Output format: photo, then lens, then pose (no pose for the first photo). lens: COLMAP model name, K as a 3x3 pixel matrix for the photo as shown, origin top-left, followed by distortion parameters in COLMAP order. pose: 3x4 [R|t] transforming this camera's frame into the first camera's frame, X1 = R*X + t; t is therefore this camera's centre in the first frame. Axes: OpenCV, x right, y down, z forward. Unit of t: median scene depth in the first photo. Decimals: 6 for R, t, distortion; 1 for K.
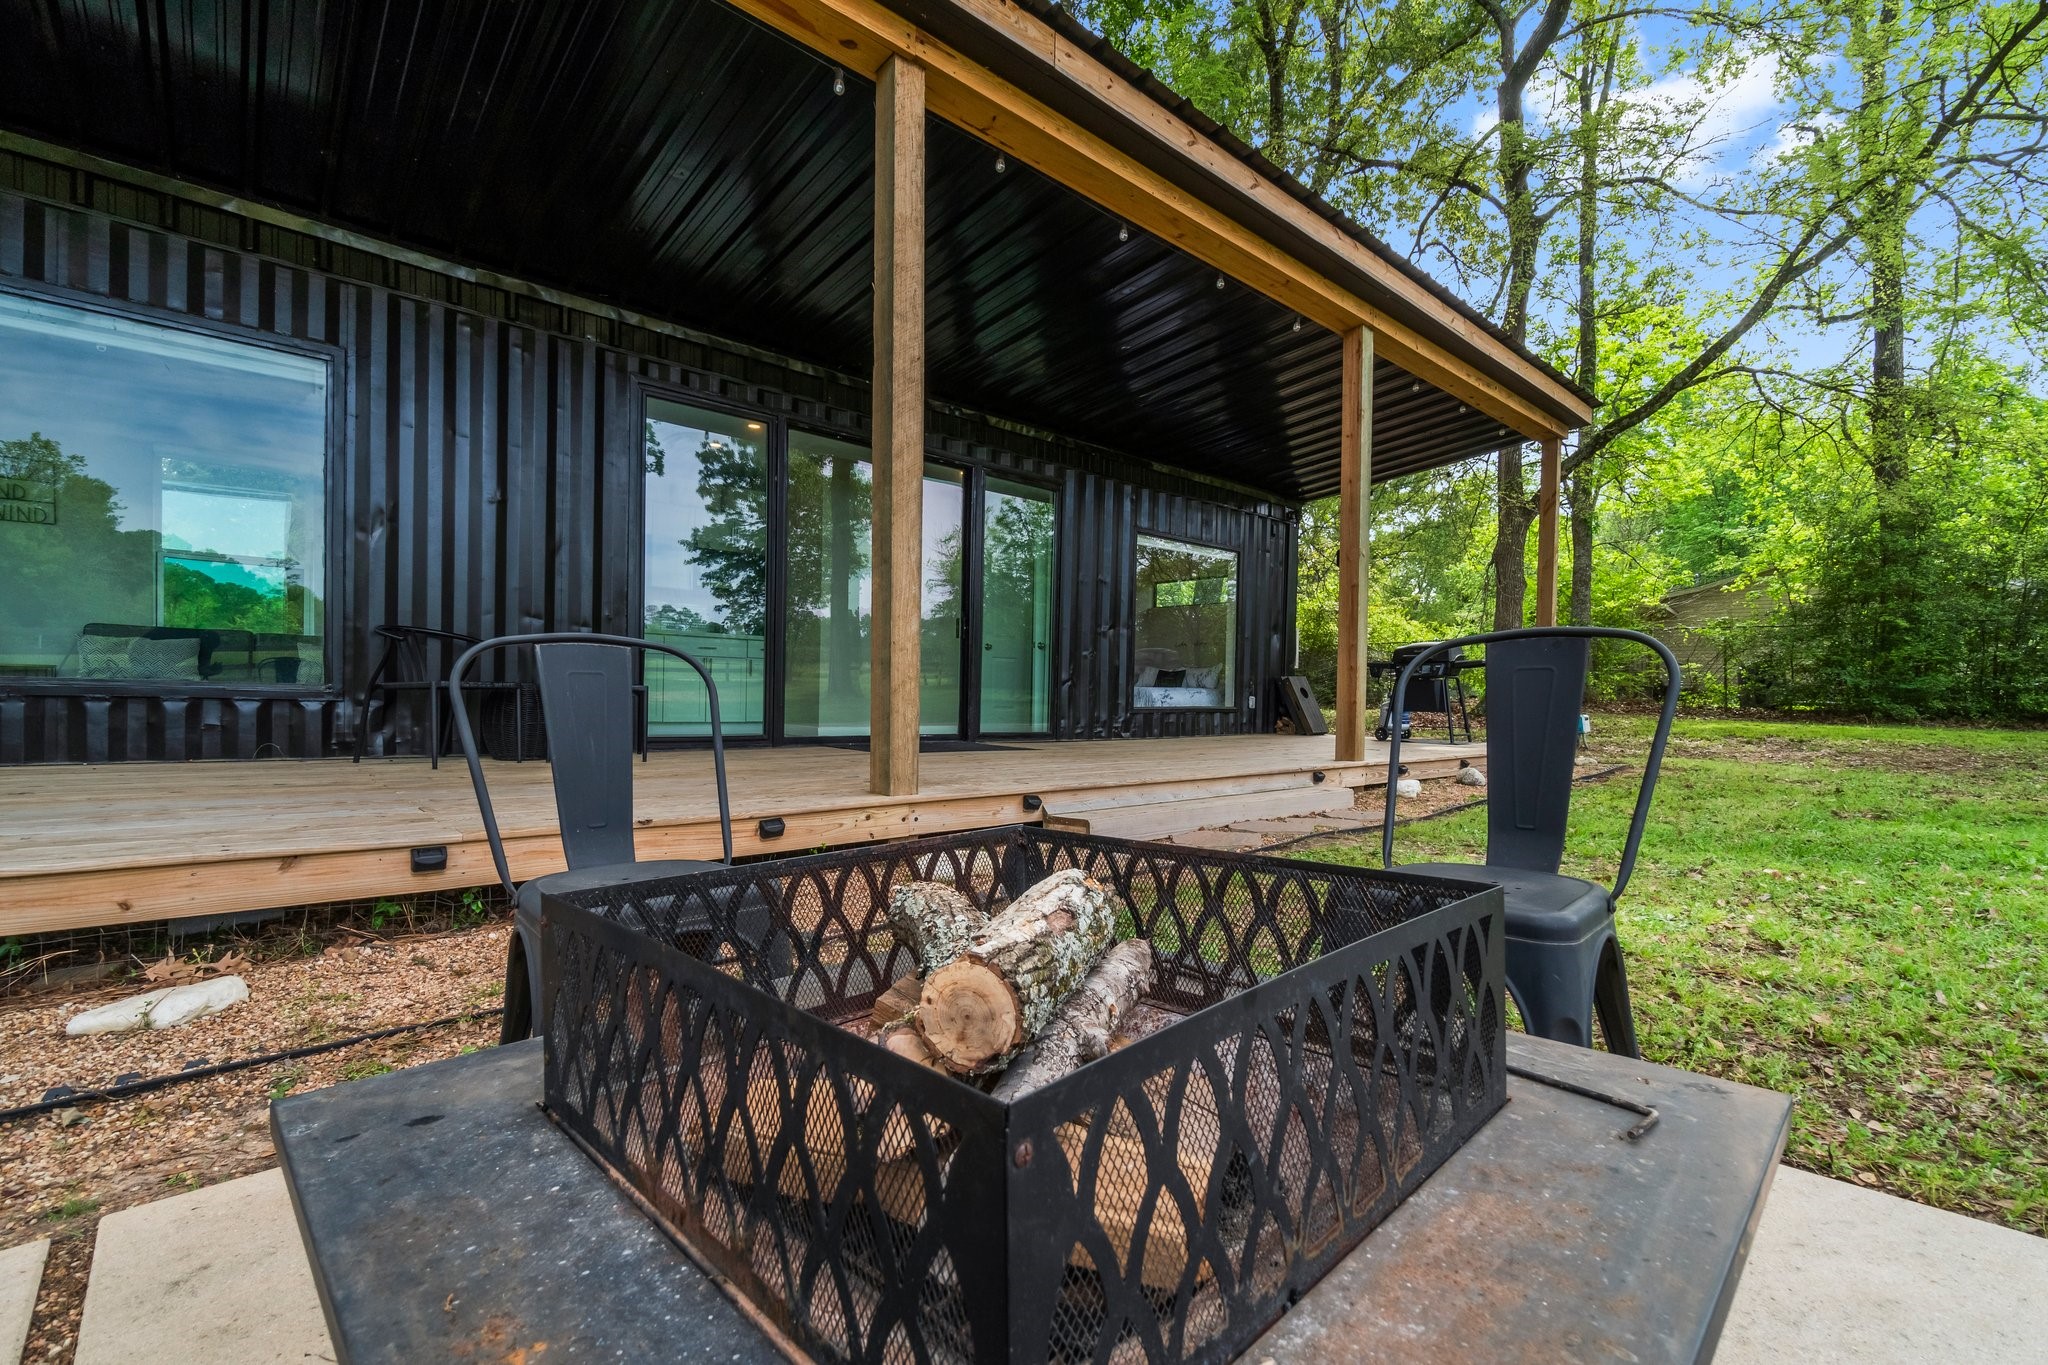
lens RADIAL K [[856.0, 0, 1007.7], [0, 856.0, 724.7], [0, 0, 1]] dist [-0.004759, -0.000171]
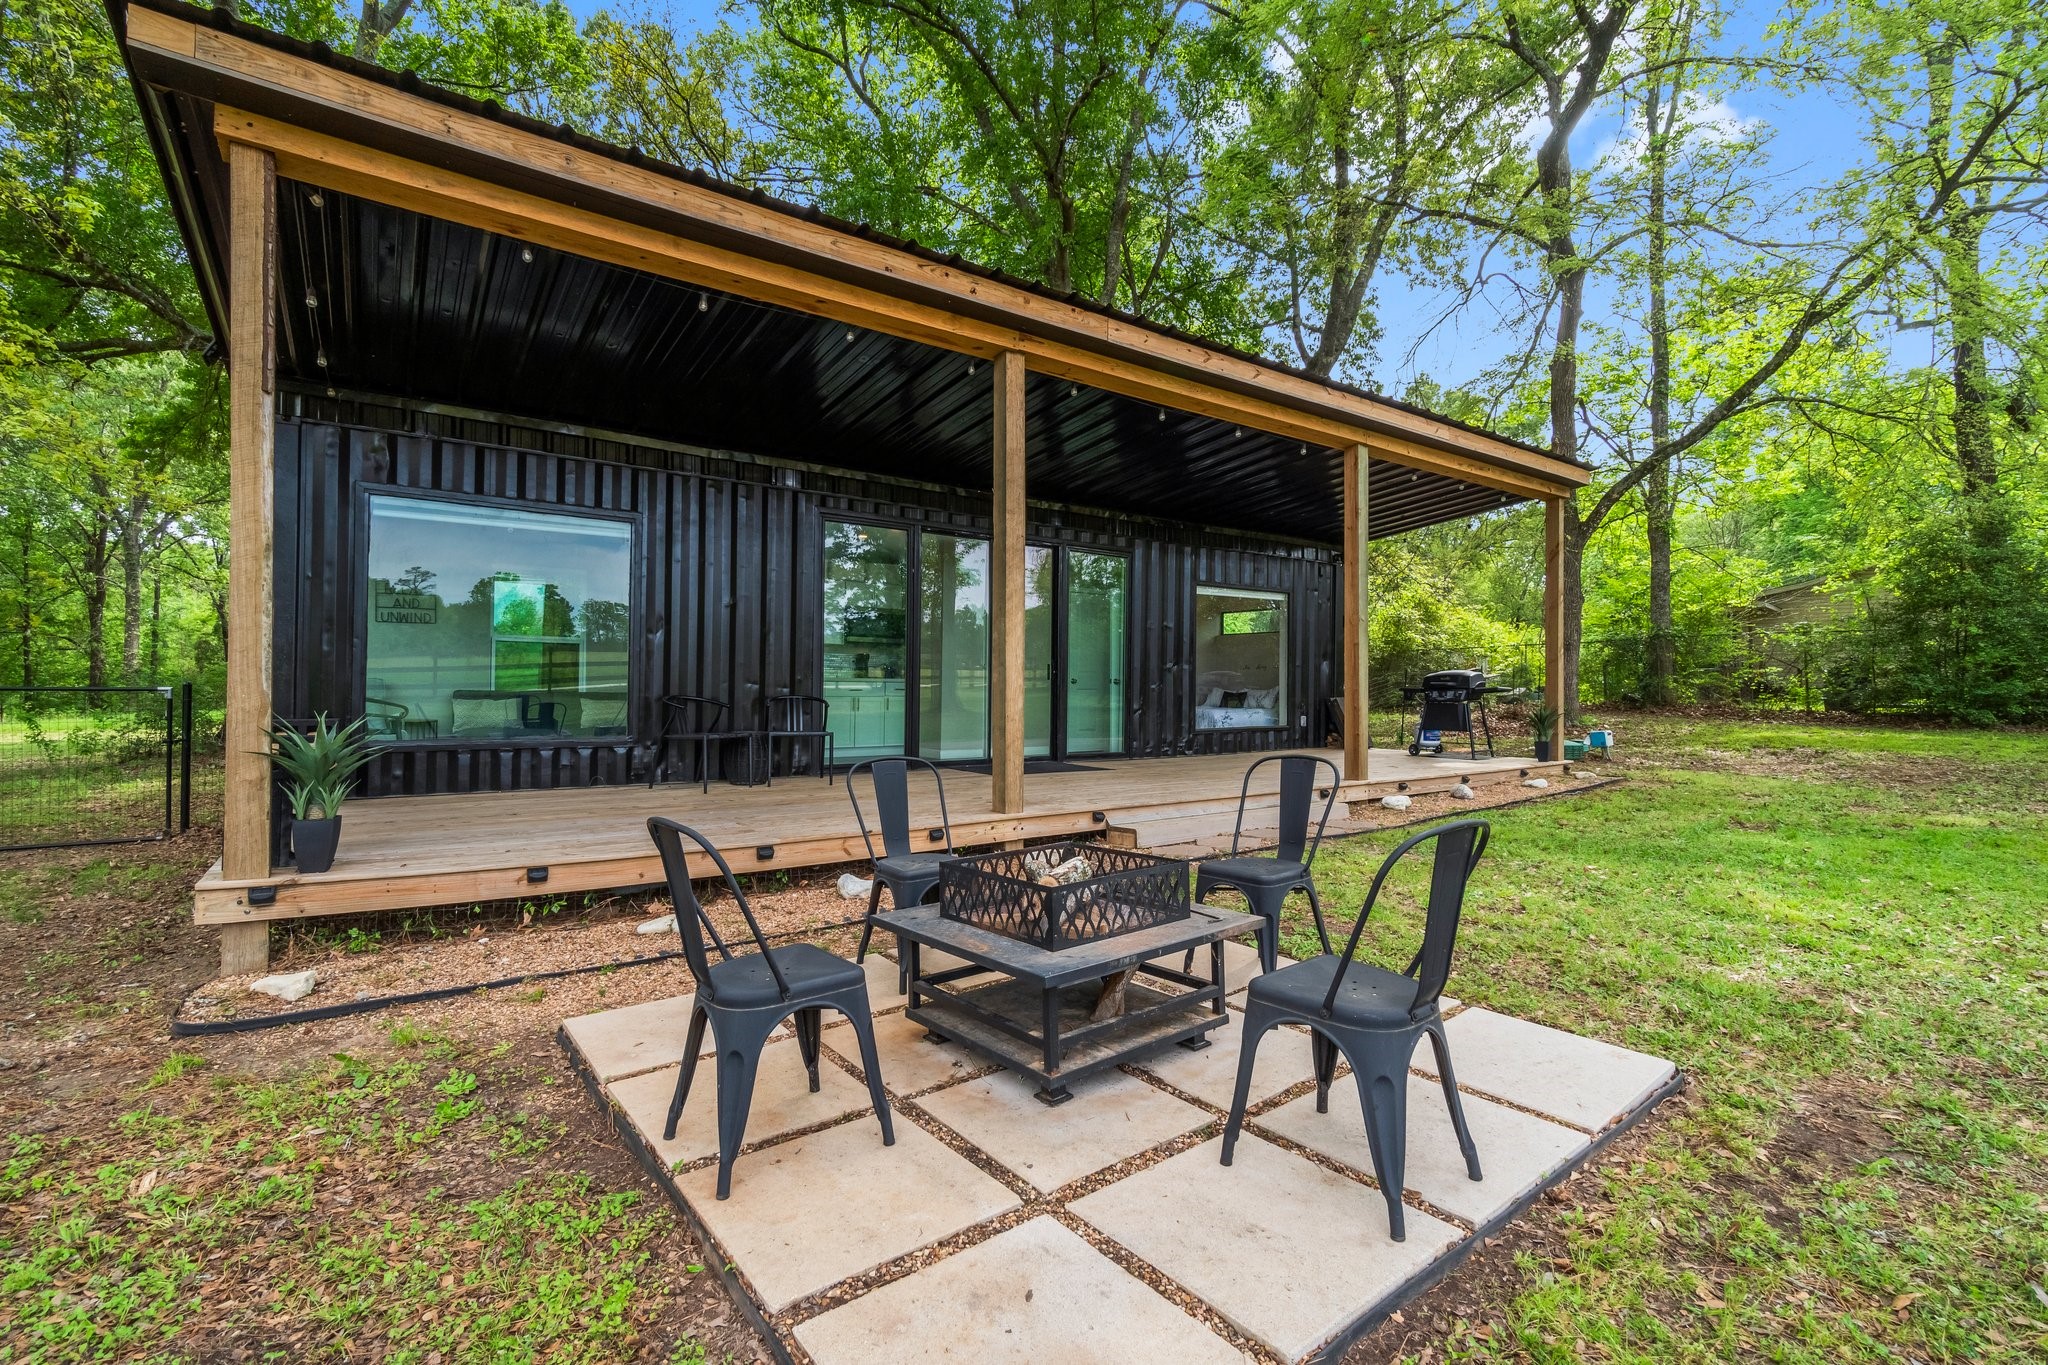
lens RADIAL K [[921.6, 0, 1024.0], [0, 921.6, 682.5], [0, 0, 1]] dist [0.002335, -0.000054]
pose [[0.996275, -0.010065, -0.085648, 0.018940], [0.007326, 0.999453, -0.032237, -0.046194], [0.085926, 0.031489, 0.995804, -0.308527]]
